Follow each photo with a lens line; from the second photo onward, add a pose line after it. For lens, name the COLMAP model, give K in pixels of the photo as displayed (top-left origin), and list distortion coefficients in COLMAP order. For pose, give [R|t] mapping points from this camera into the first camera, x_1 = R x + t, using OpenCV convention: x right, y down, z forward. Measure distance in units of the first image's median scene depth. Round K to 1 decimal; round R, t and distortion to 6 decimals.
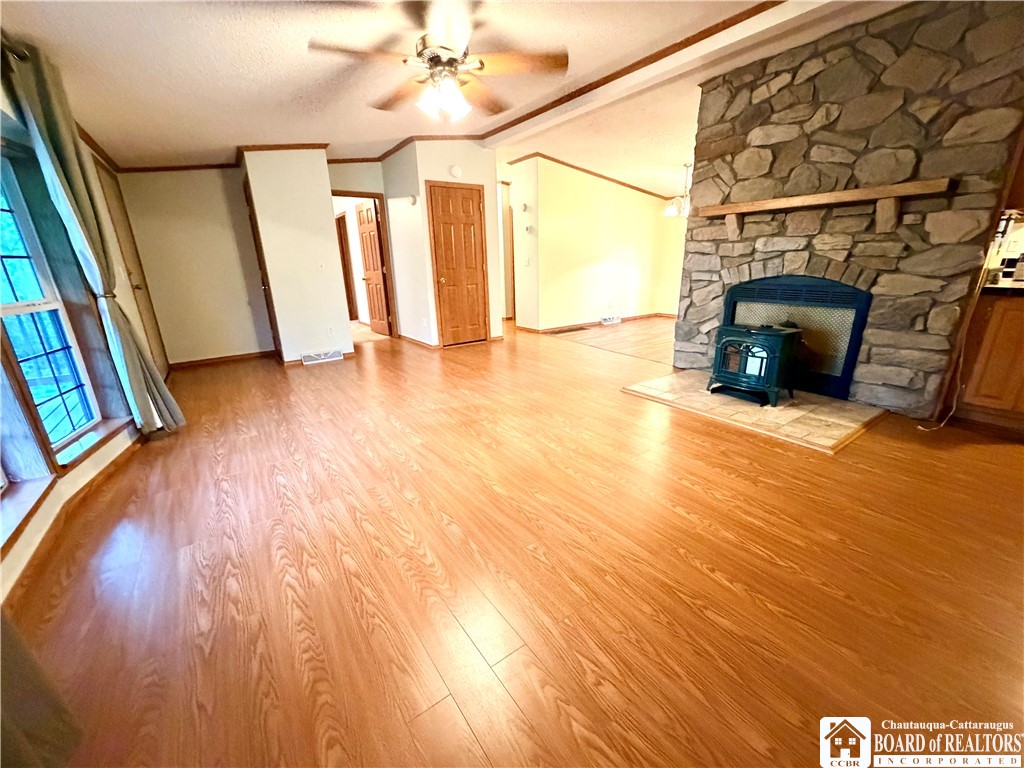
lens RADIAL K [[409.4, 0, 506.8], [0, 409.4, 386.0], [0, 0, 1]] dist [-0.001767, 0.000985]
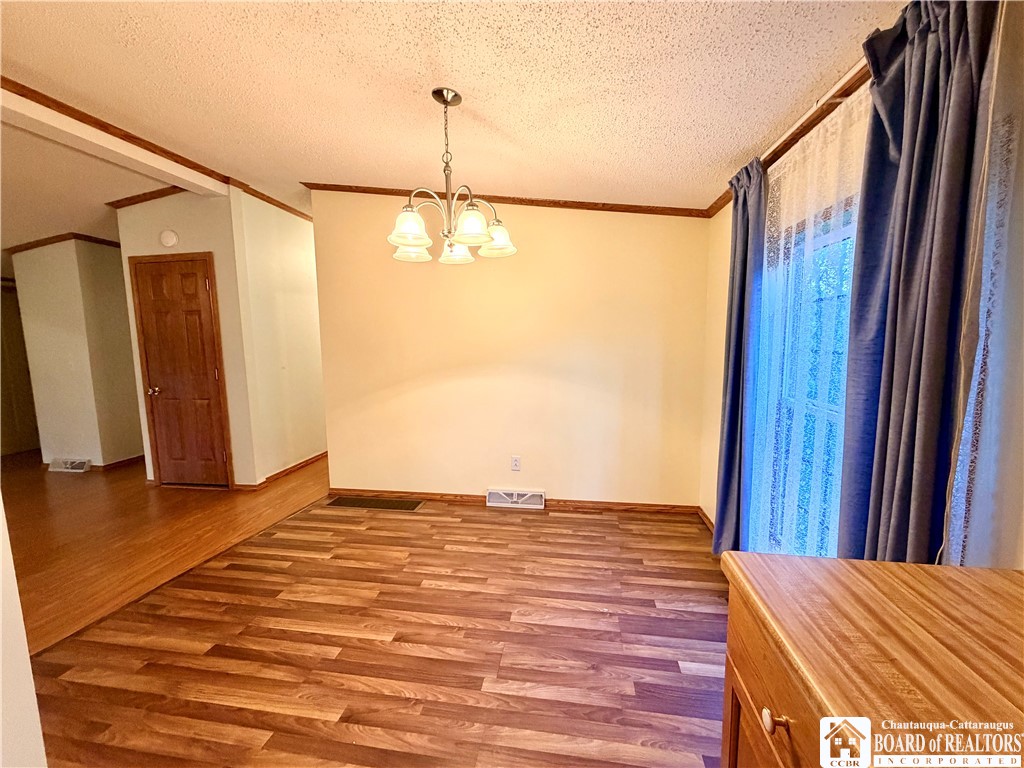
lens RADIAL K [[409.4, 0, 509.2], [0, 409.4, 384.7], [0, 0, 1]] dist [-0.001767, 0.000985]
pose [[0.716160, 0.090795, -0.692005, 1.243378], [-0.206328, 0.974728, -0.085641, -0.553235], [0.666741, 0.204112, 0.716795, 1.502899]]
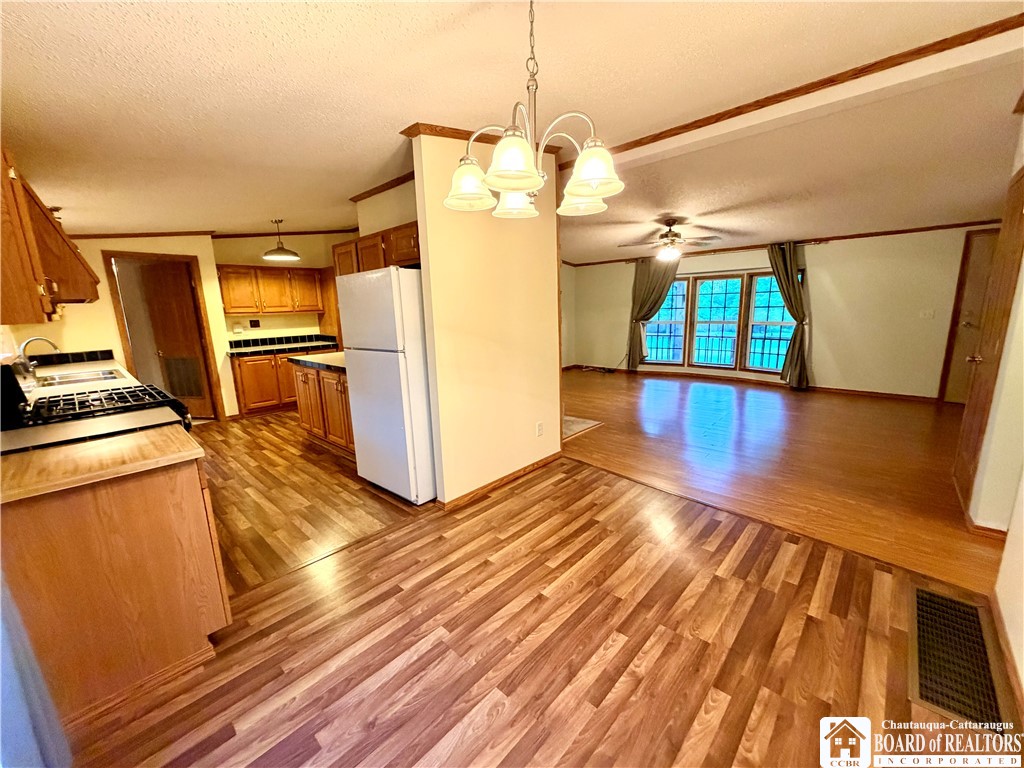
lens RADIAL K [[409.4, 0, 508.6], [0, 409.4, 386.0], [0, 0, 1]] dist [-0.001767, 0.000985]
pose [[-0.978270, 0.092758, -0.185426, 0.902579], [-0.005798, 0.881751, 0.471680, -0.791560], [0.207252, 0.462506, -0.862053, 2.249157]]
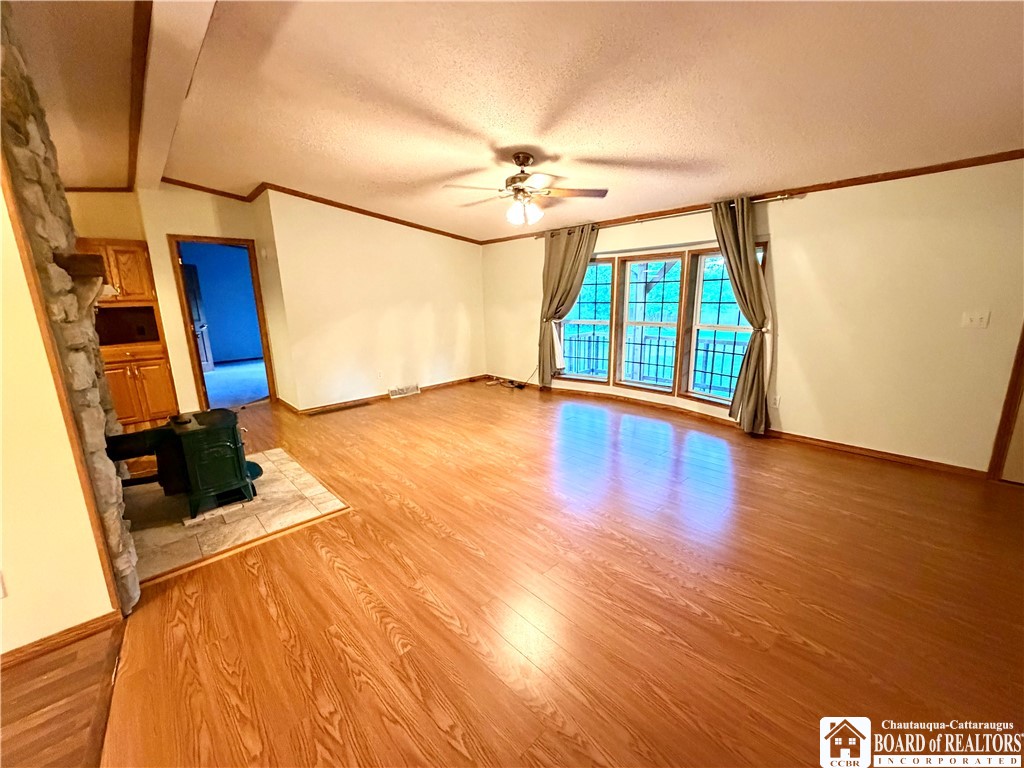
lens RADIAL K [[409.4, 0, 508.3], [0, 409.4, 384.8], [0, 0, 1]] dist [-0.001767, 0.000985]
pose [[-0.989610, 0.072612, -0.124093, 0.091263], [0.002499, 0.871656, 0.490111, -0.607848], [0.143754, 0.484709, -0.862782, 1.760830]]
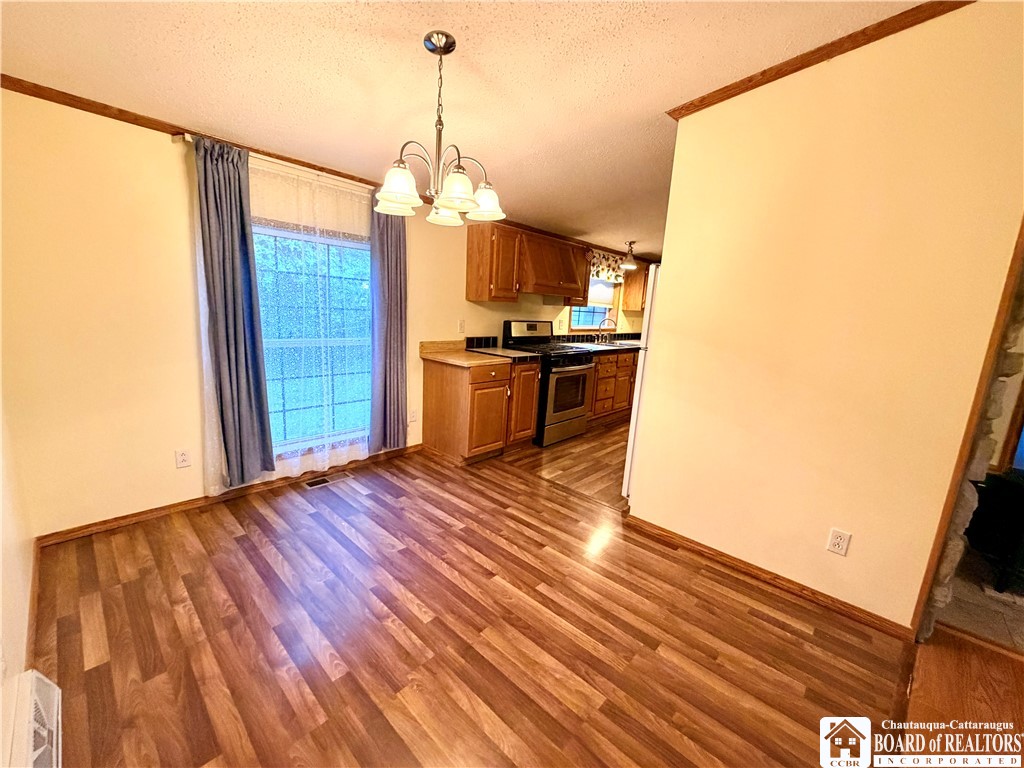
lens RADIAL K [[409.4, 0, 507.4], [0, 409.4, 382.2], [0, 0, 1]] dist [-0.001767, 0.000985]
pose [[-0.209960, -0.166200, 0.963480, 0.200393], [0.237632, 0.947222, 0.215180, -0.643288], [-0.948392, 0.274133, -0.159384, 1.874130]]
